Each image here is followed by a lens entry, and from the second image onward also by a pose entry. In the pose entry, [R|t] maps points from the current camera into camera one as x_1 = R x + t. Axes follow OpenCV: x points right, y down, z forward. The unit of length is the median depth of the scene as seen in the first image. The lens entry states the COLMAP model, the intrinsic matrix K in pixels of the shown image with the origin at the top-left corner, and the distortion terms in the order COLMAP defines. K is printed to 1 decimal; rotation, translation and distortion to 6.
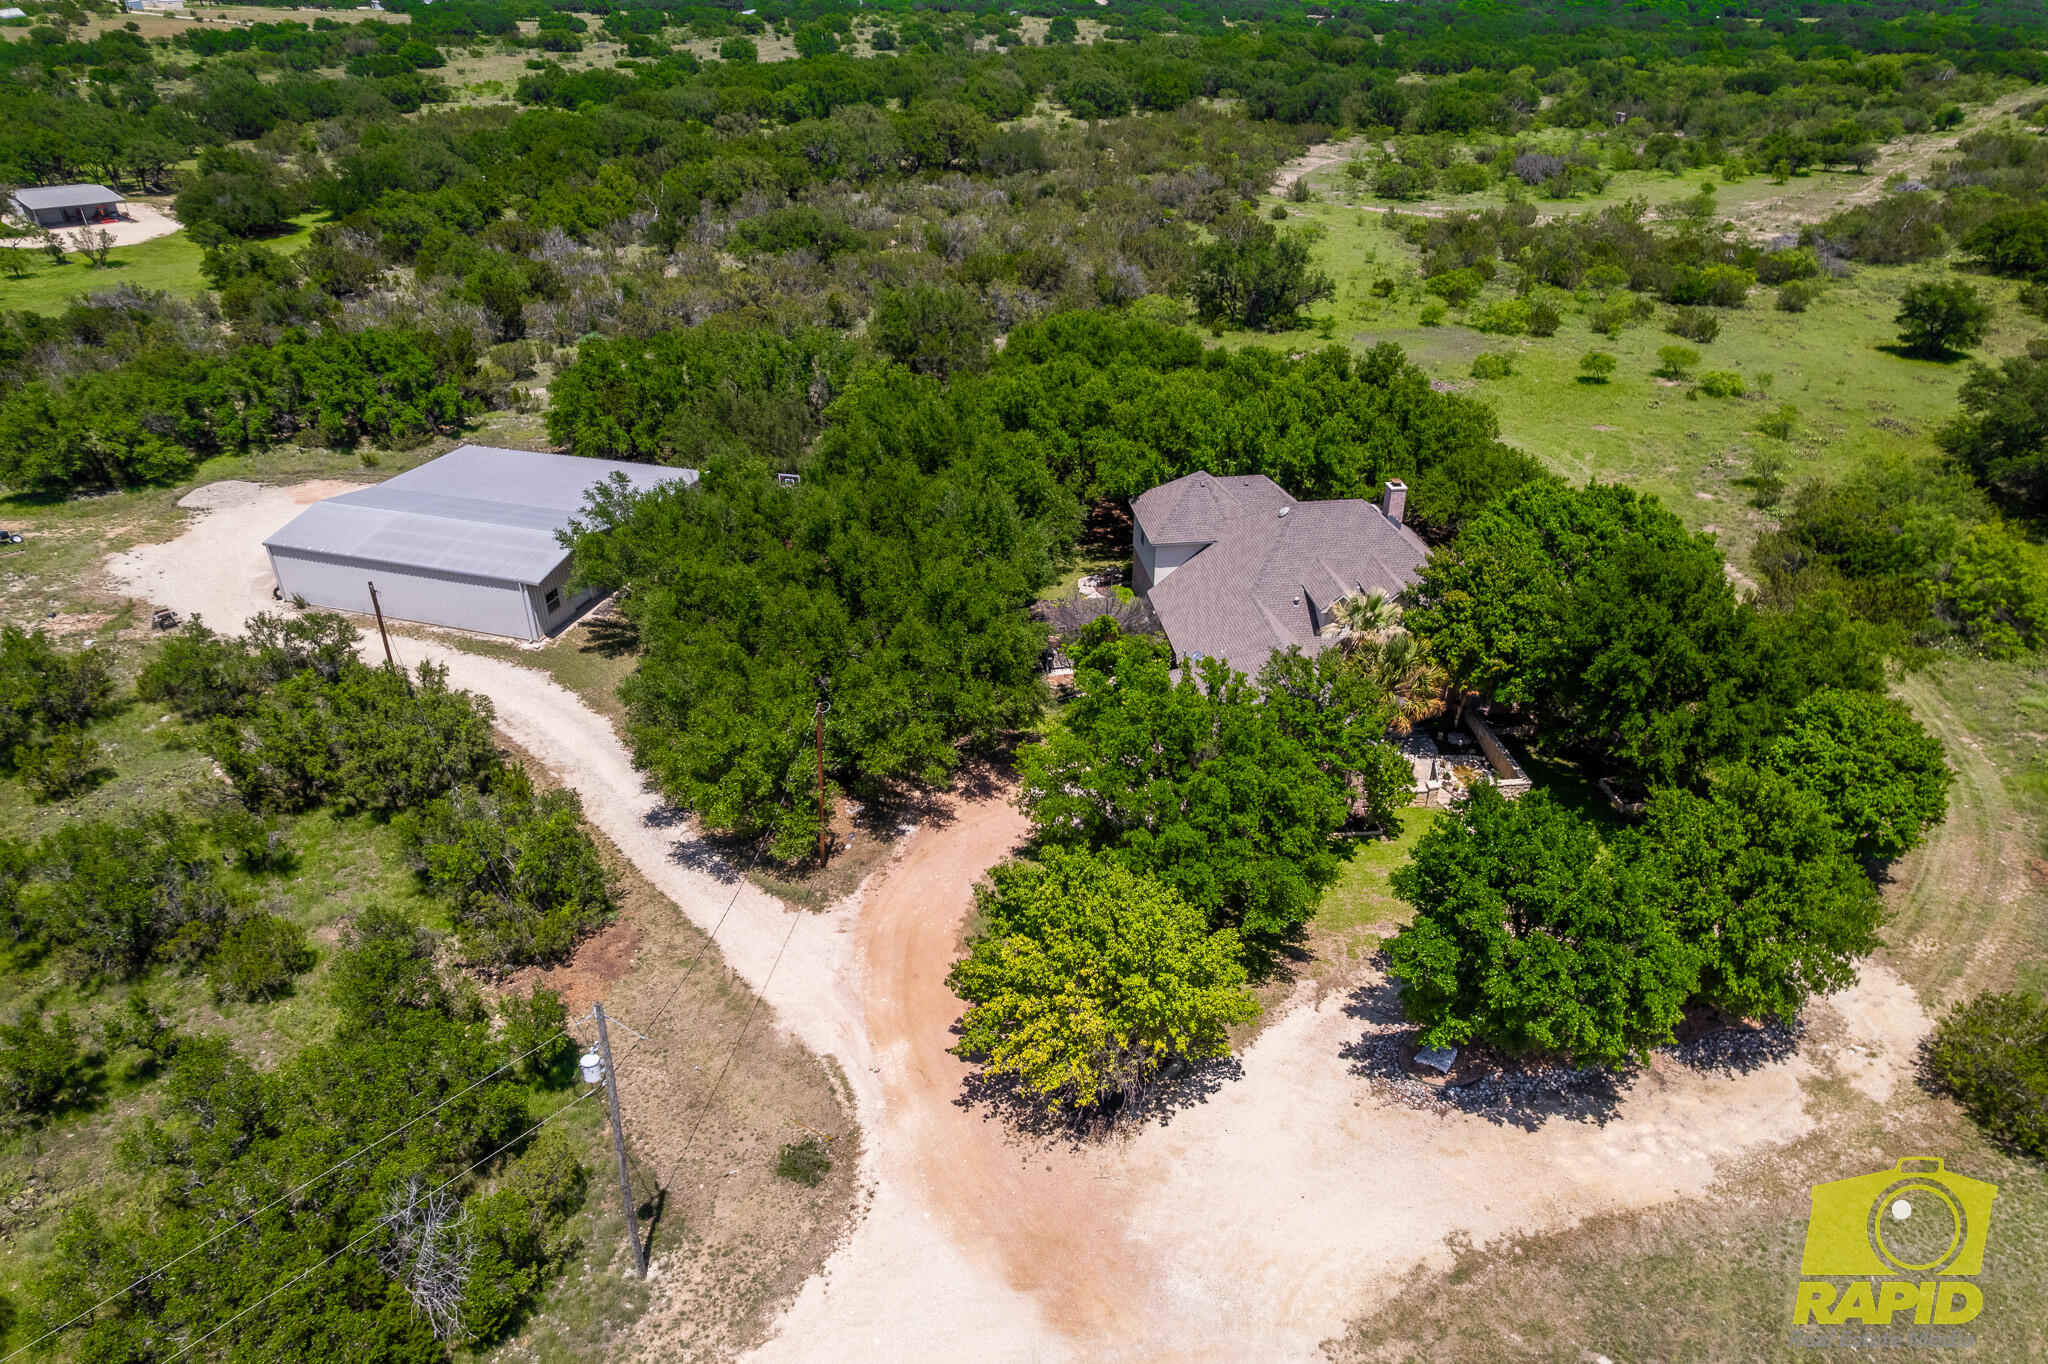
lens RADIAL K [[1318.0, 0, 1024.0], [0, 1318.0, 682.0], [0, 0, 1]] dist [-0.087907, 0.081640]
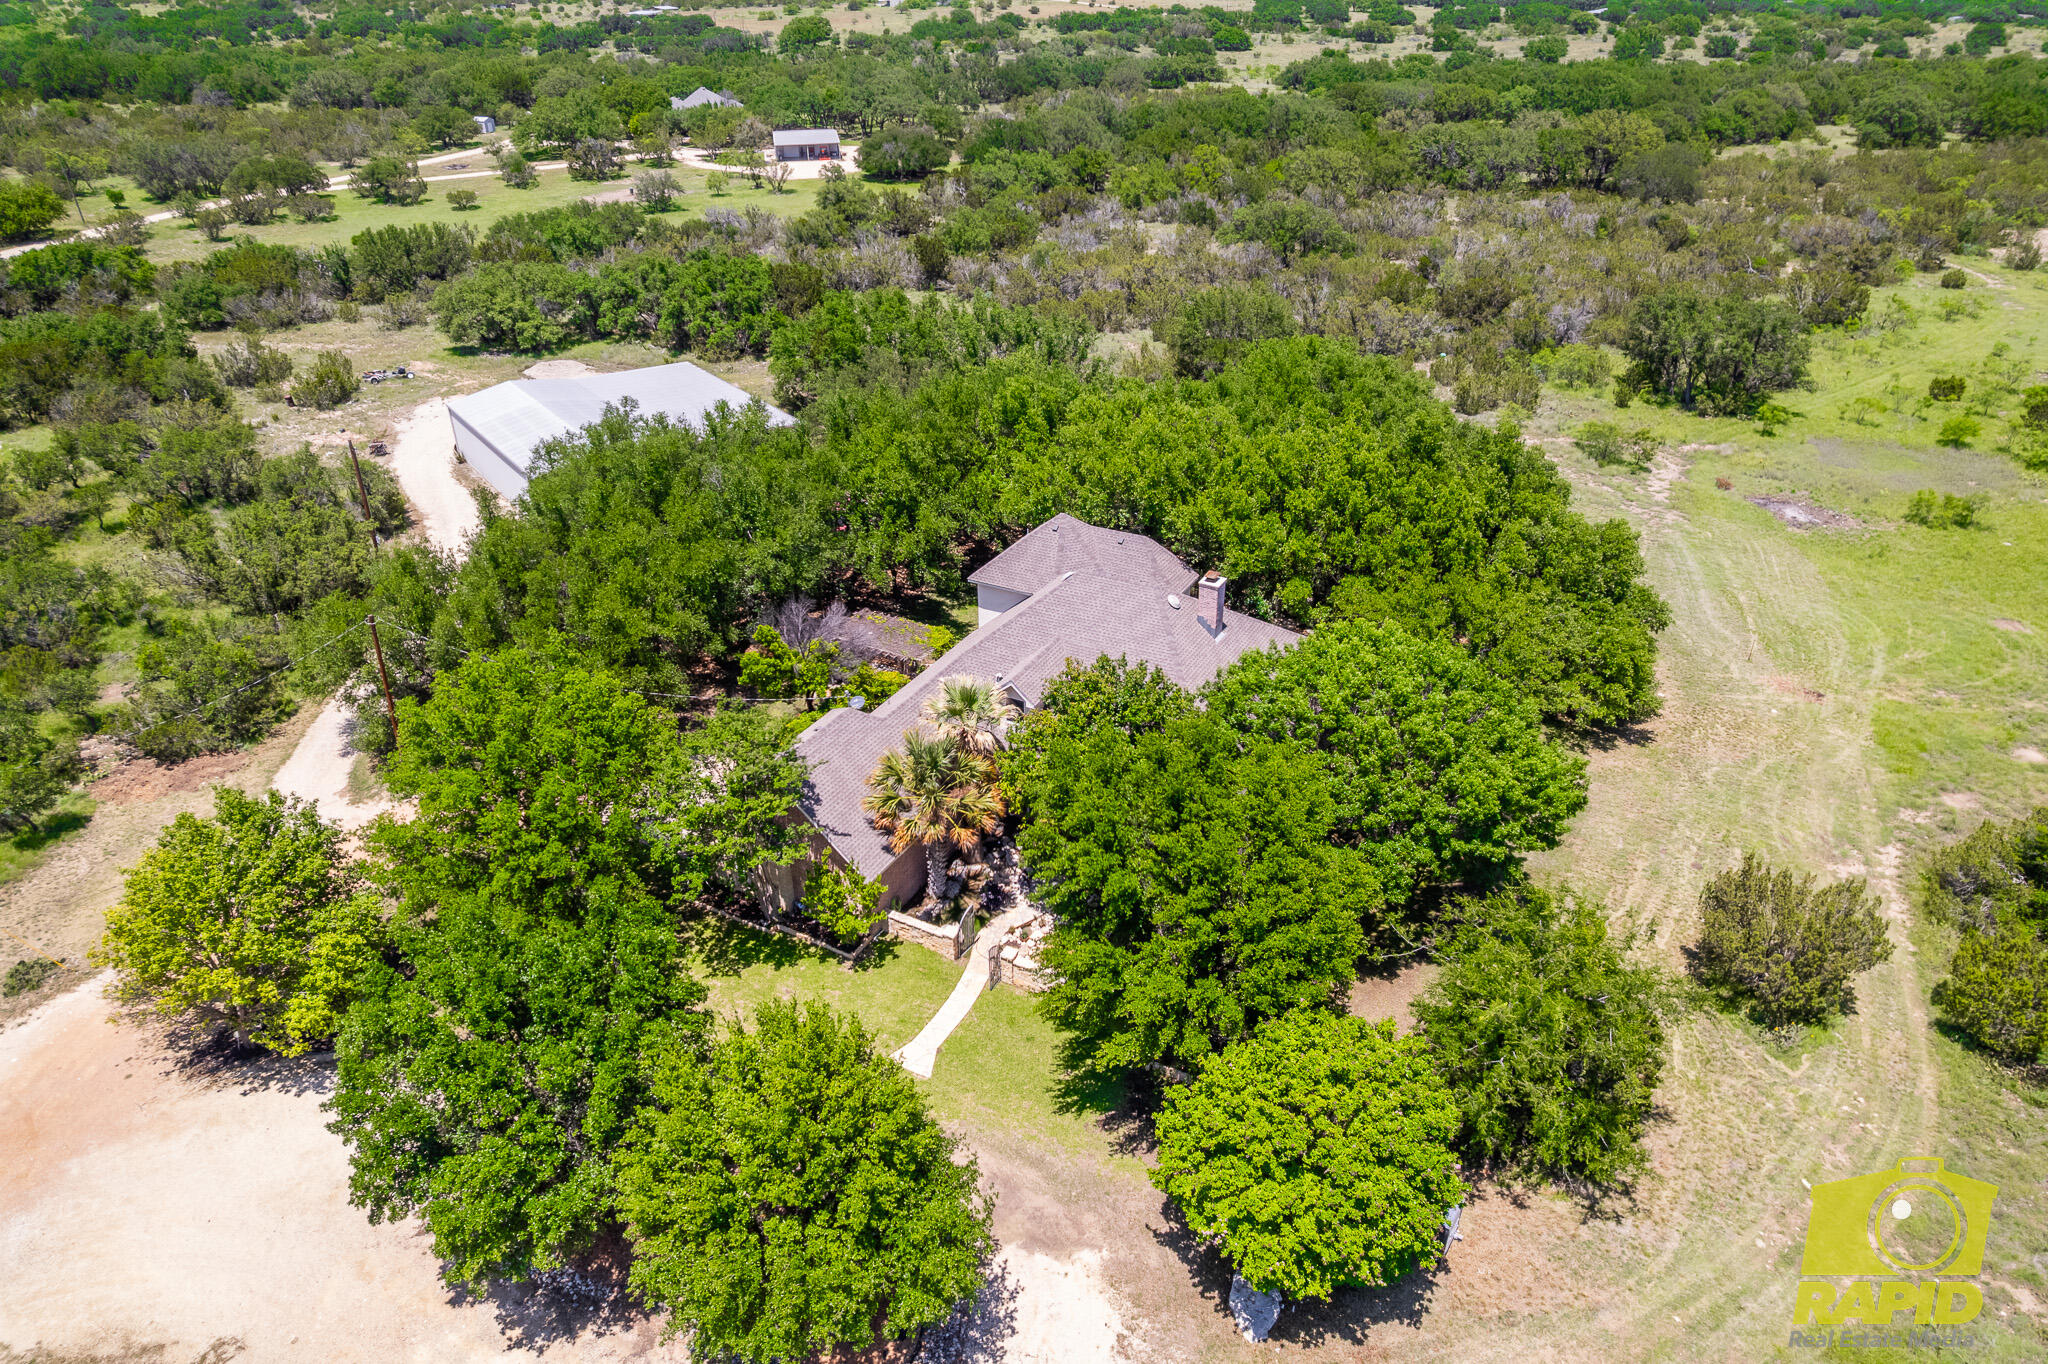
lens RADIAL K [[1318.0, 0, 1024.0], [0, 1318.0, 682.0], [0, 0, 1]] dist [-0.087907, 0.081640]
pose [[0.810016, 0.284307, -0.512878, 0.581179], [-0.283463, 0.955474, 0.081966, -0.118468], [0.513345, 0.078988, 0.854539, 0.264021]]
